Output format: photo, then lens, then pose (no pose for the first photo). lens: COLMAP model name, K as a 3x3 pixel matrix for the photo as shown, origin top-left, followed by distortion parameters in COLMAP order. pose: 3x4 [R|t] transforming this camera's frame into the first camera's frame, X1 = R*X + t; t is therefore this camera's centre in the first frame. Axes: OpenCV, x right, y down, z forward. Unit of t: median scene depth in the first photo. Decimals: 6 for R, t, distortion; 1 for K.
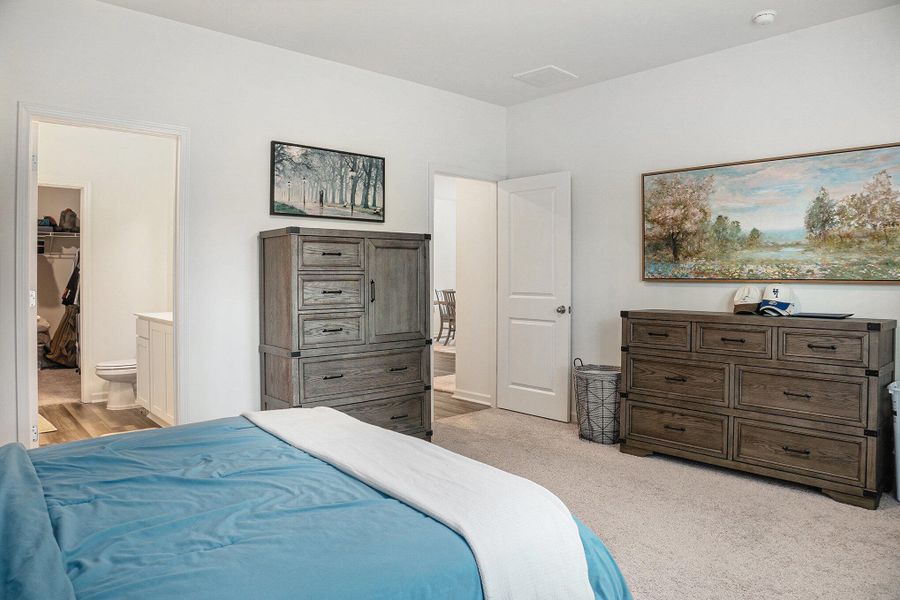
lens RADIAL K [[598.8, 0, 447.8], [0, 598.8, 286.9], [0, 0, 1]] dist [-0.142563, 0.074851]
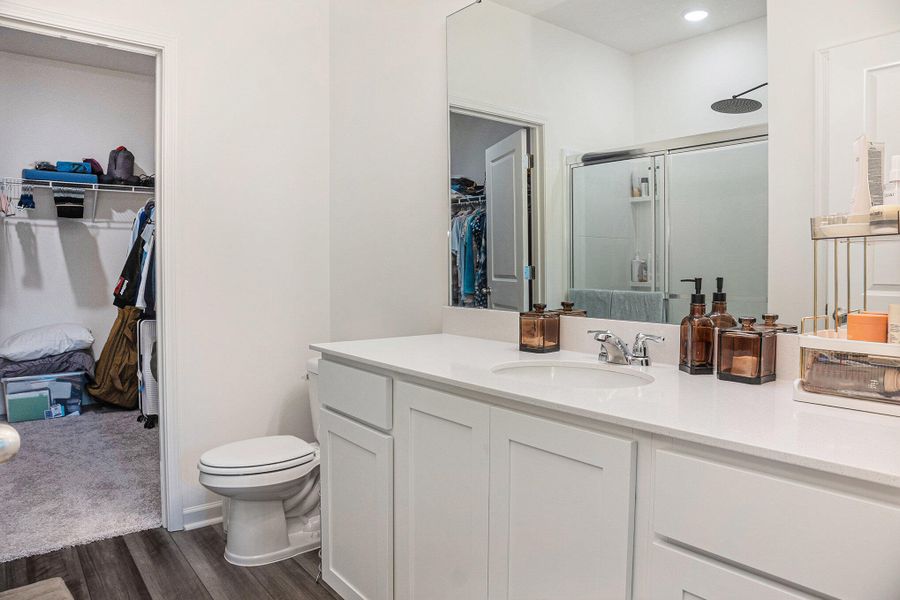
lens RADIAL K [[598.8, 0, 447.8], [0, 598.8, 286.9], [0, 0, 1]] dist [-0.142563, 0.074851]
pose [[0.997937, 0.000190, -0.064202, -0.292342], [0.001146, 0.999784, 0.020759, 0.000911], [0.064192, -0.020790, 0.997721, 0.426533]]
